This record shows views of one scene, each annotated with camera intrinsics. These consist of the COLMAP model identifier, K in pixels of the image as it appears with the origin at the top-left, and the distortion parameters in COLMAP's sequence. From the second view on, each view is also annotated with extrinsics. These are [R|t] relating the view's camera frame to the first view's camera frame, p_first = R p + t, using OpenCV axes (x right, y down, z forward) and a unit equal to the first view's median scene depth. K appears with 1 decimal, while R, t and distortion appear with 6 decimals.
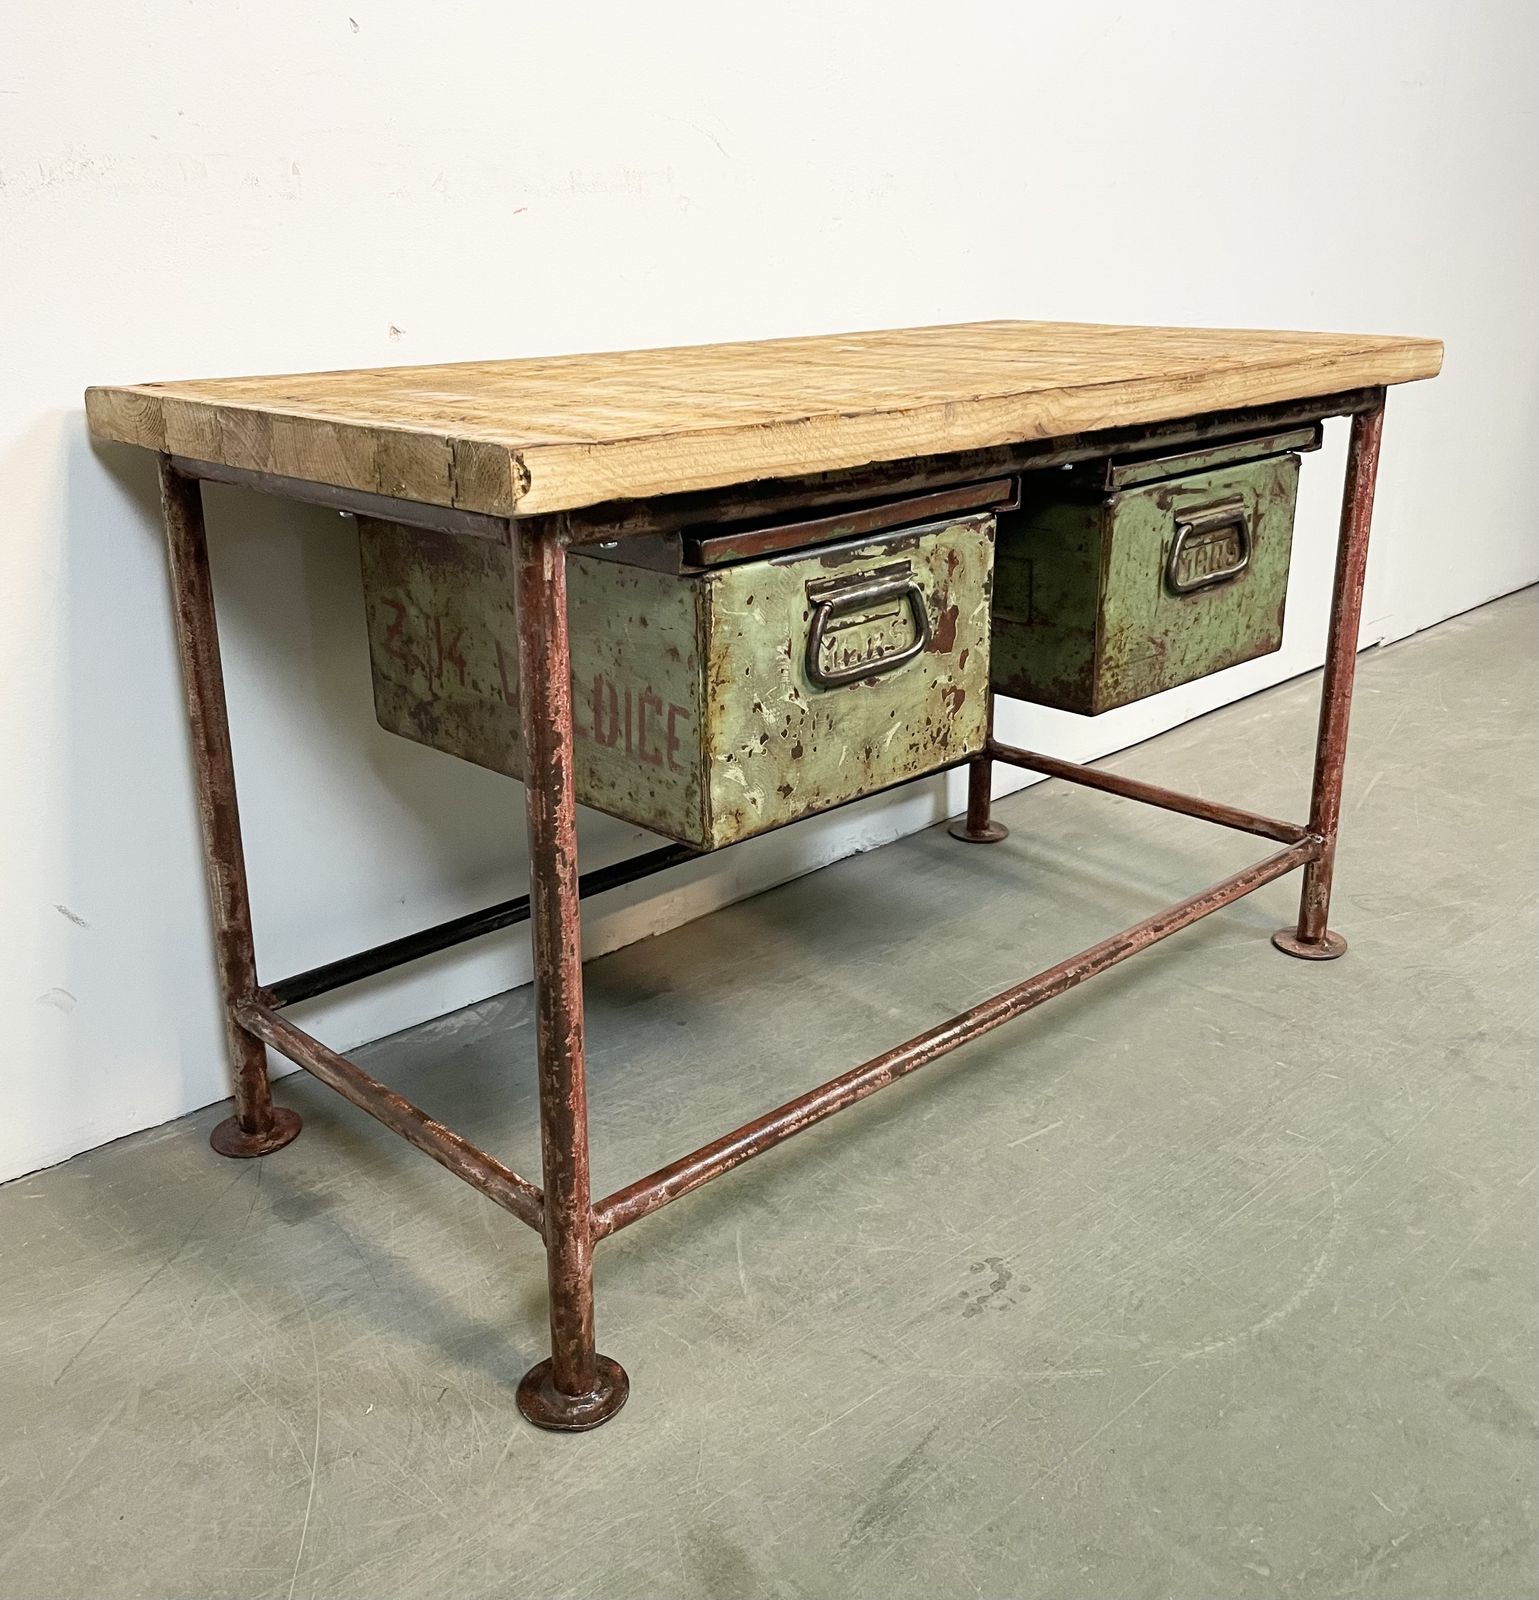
lens RADIAL K [[1625.0, 0, 779.6], [0, 1625.0, 751.7], [0, 0, 1]] dist [0.046197, 0.000000]
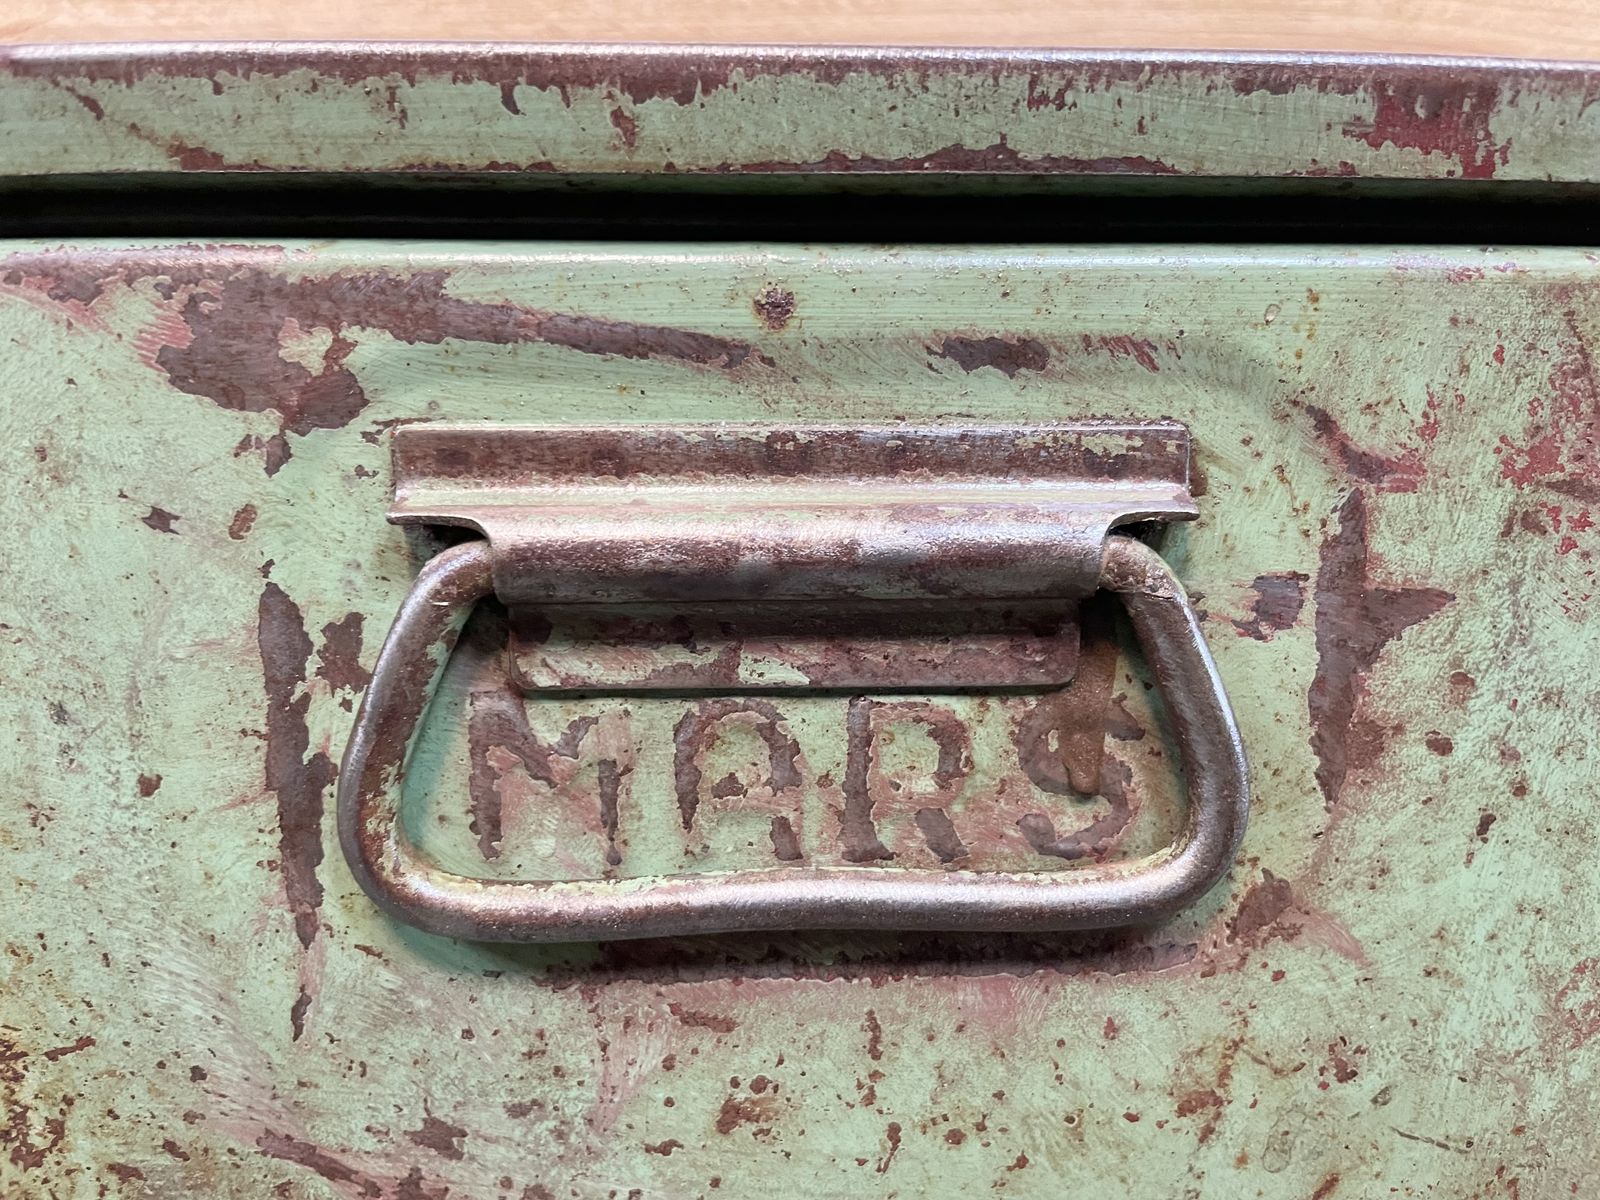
lens RADIAL K [[1253.0, 0, 794.5], [0, 1253.0, 588.7], [0, 0, 1]] dist [0.058806, -0.102857]
pose [[0.745977, 0.158293, -0.646886, 0.415707], [-0.223783, 0.974441, -0.019617, -0.164766], [0.627248, 0.159396, 0.762334, 1.102636]]
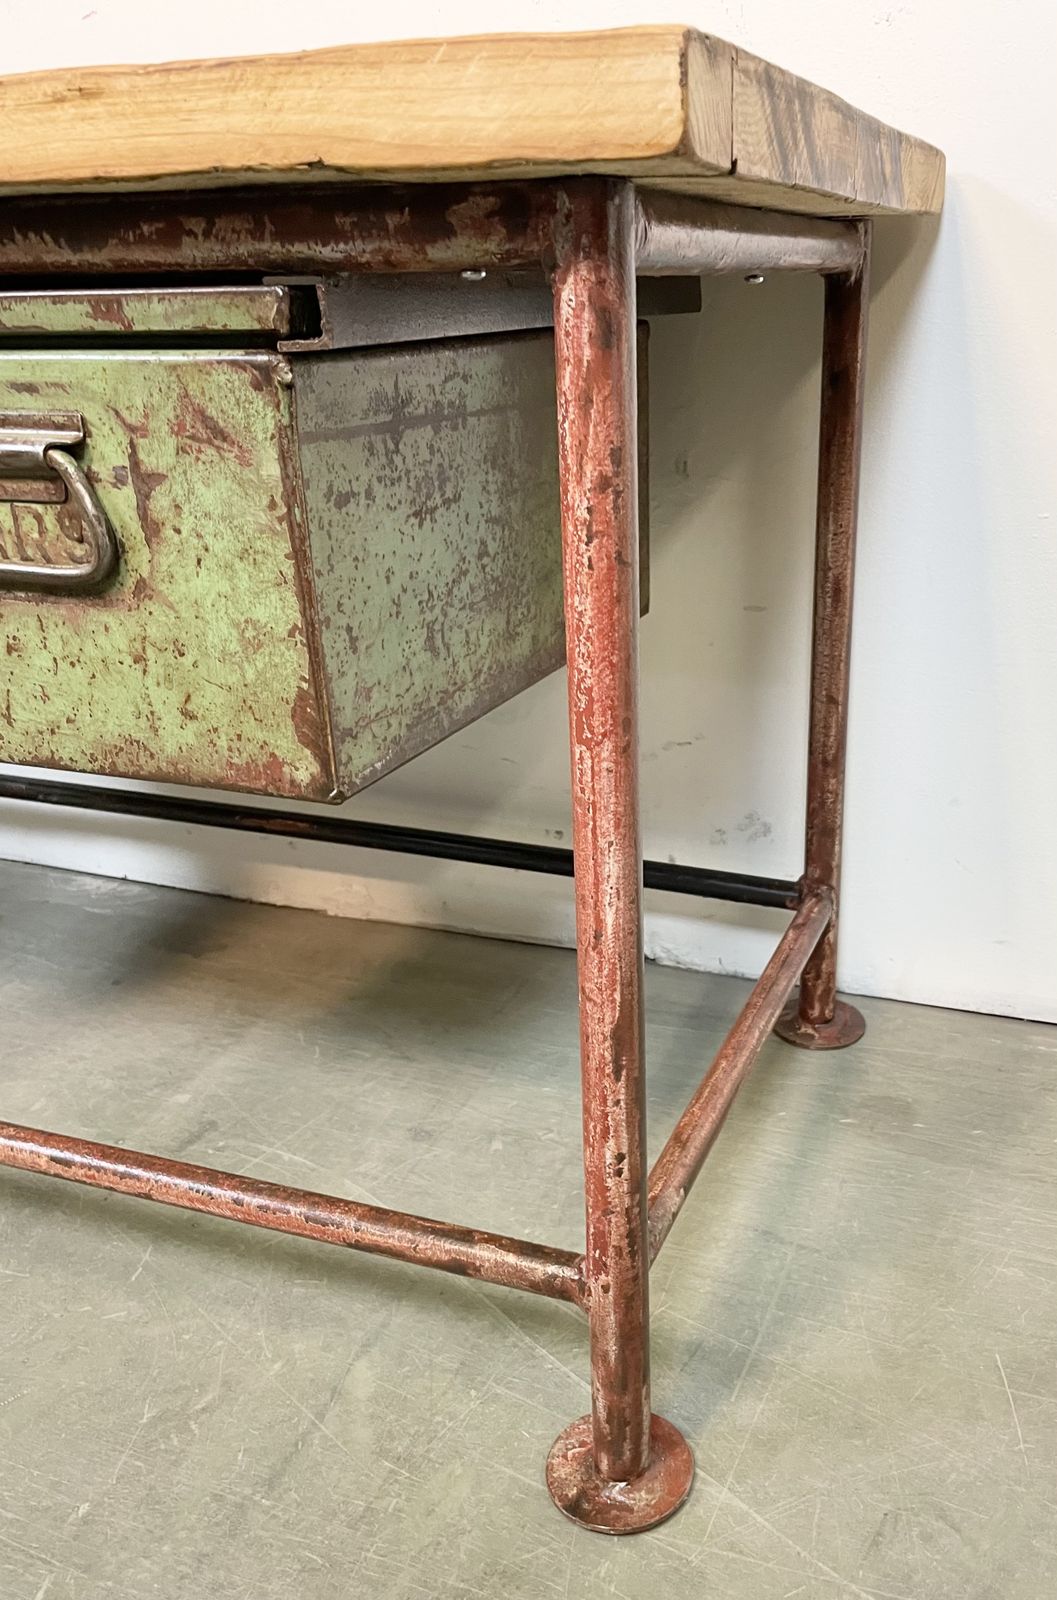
lens RADIAL K [[1340.4, 0, 626.8], [0, 1340.4, 837.7], [0, 0, 1]] dist [0.094208, -0.144469]
pose [[0.432331, 0.351121, -0.830544, 0.887461], [-0.271956, 0.928955, 0.251161, -0.230228], [0.859726, 0.117287, 0.497106, 1.184894]]
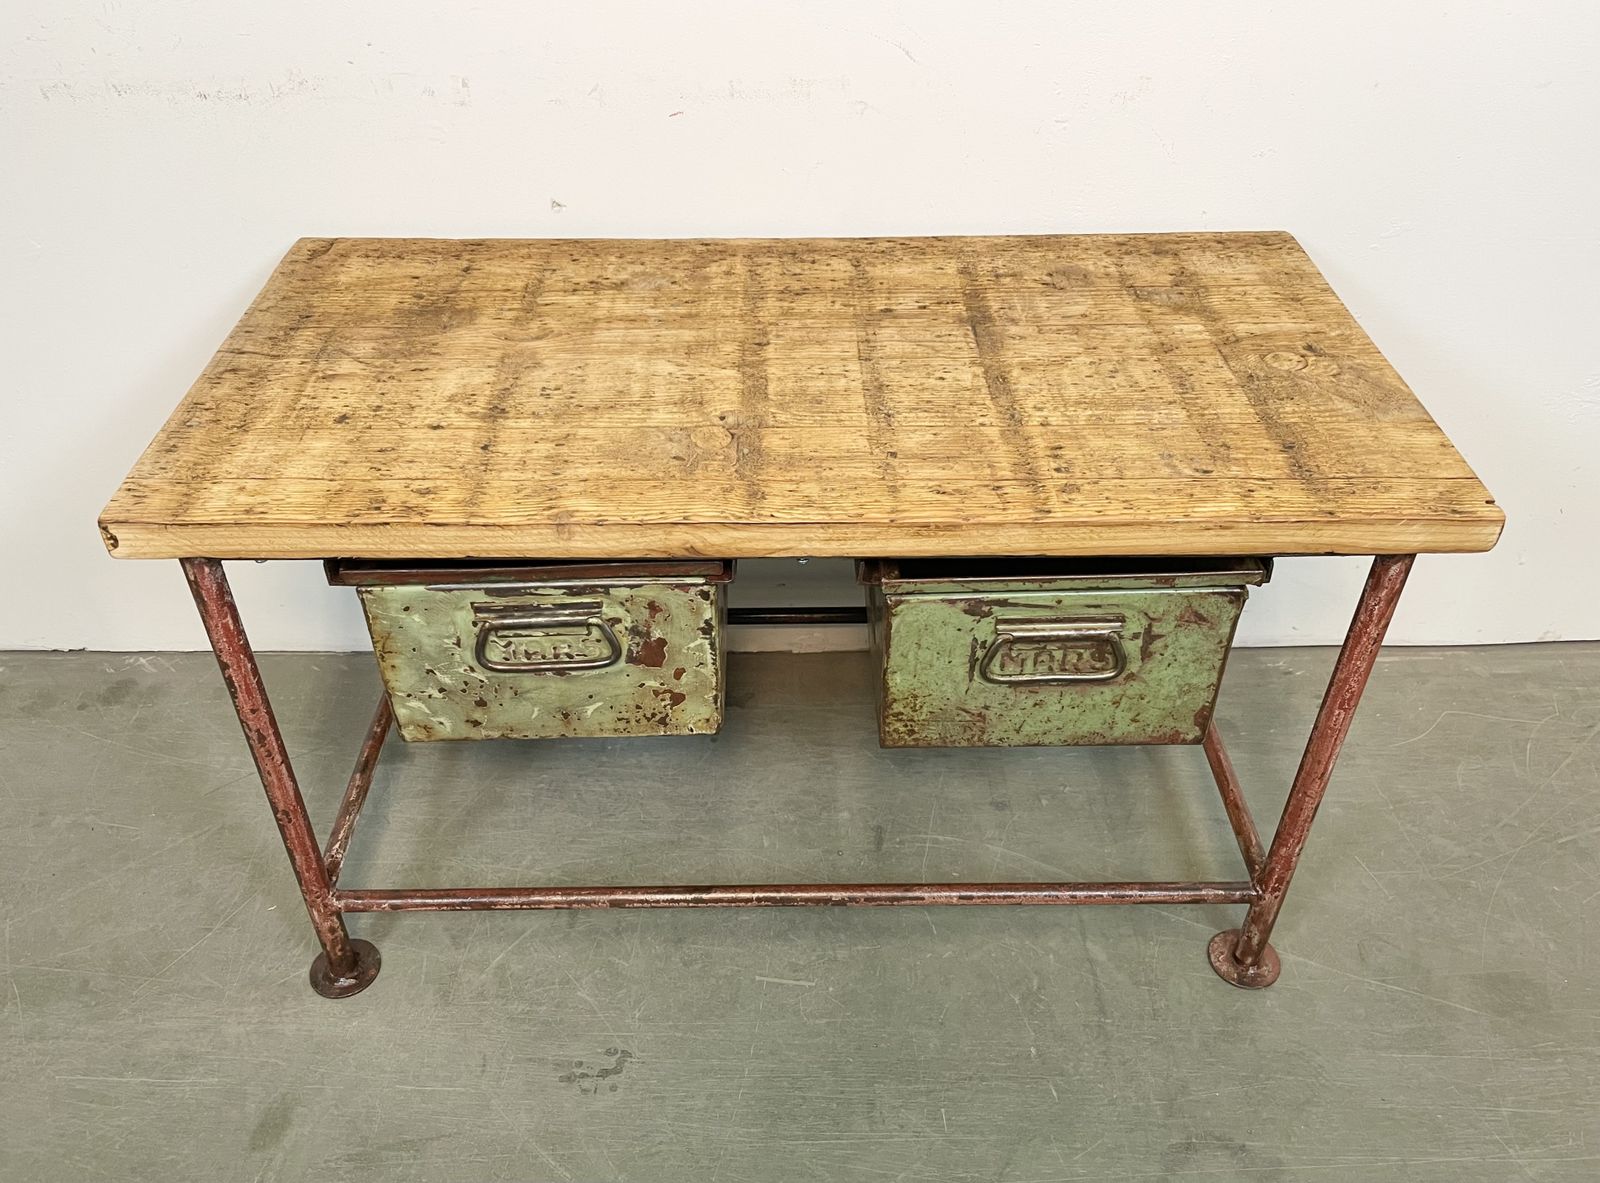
lens RADIAL K [[1294.1, 0, 761.0], [0, 1294.1, 589.1], [0, 0, 1]] dist [0.057954, -0.103467]
pose [[0.710288, 0.444919, -0.545470, 0.670354], [-0.216994, 0.875572, 0.431610, -0.555560], [0.669630, -0.188203, 0.718453, 0.396240]]
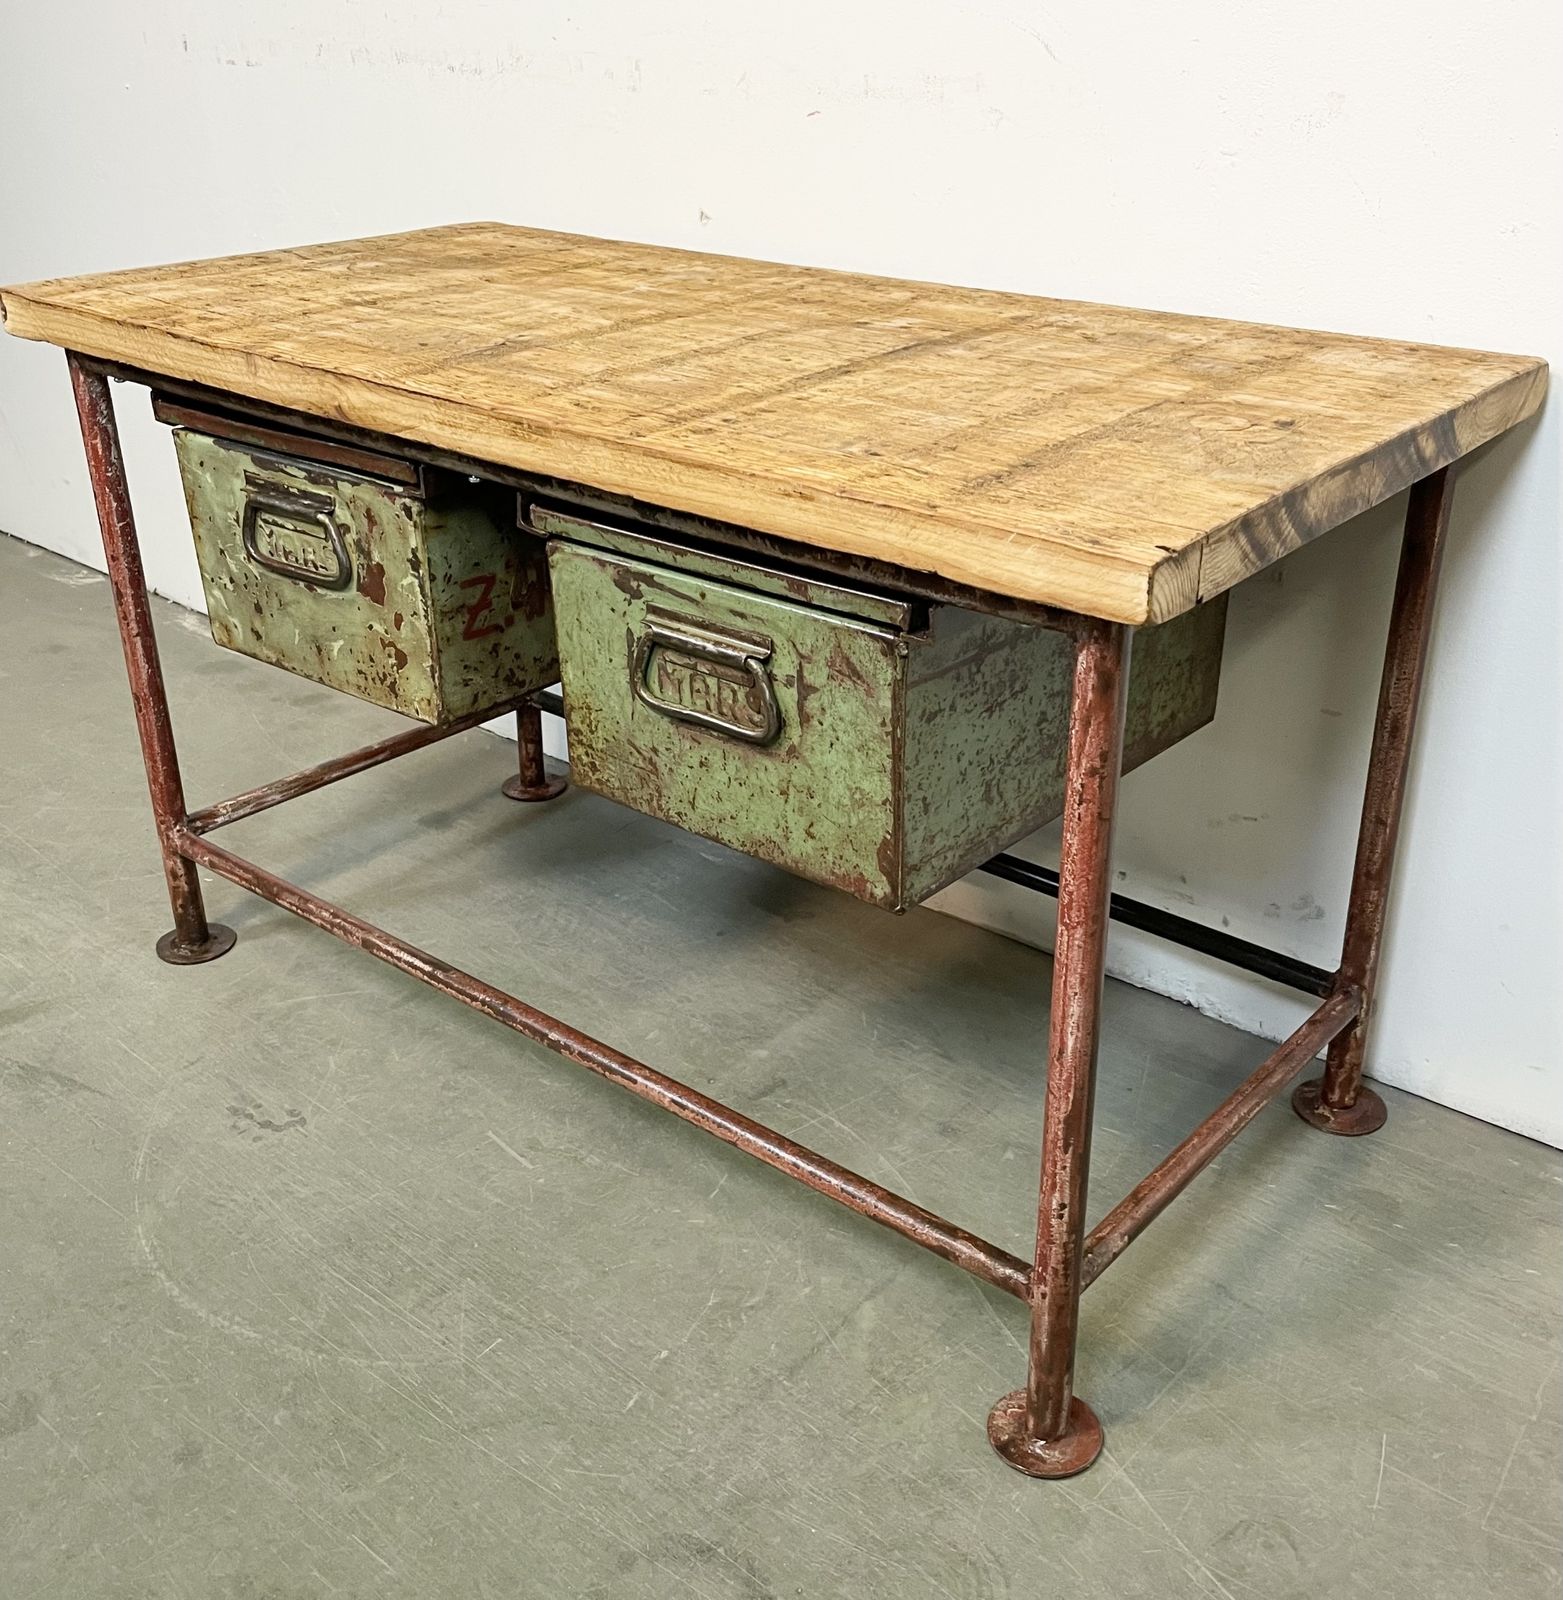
lens RADIAL K [[1733.4, 0, 773.2], [0, 1733.4, 778.1], [0, 0, 1]] dist [0.062245, 0.000000]
pose [[0.095220, 0.439757, -0.893055, 1.202331], [-0.303132, 0.867333, 0.394771, -0.494194], [0.948180, 0.233123, 0.215892, 1.060817]]
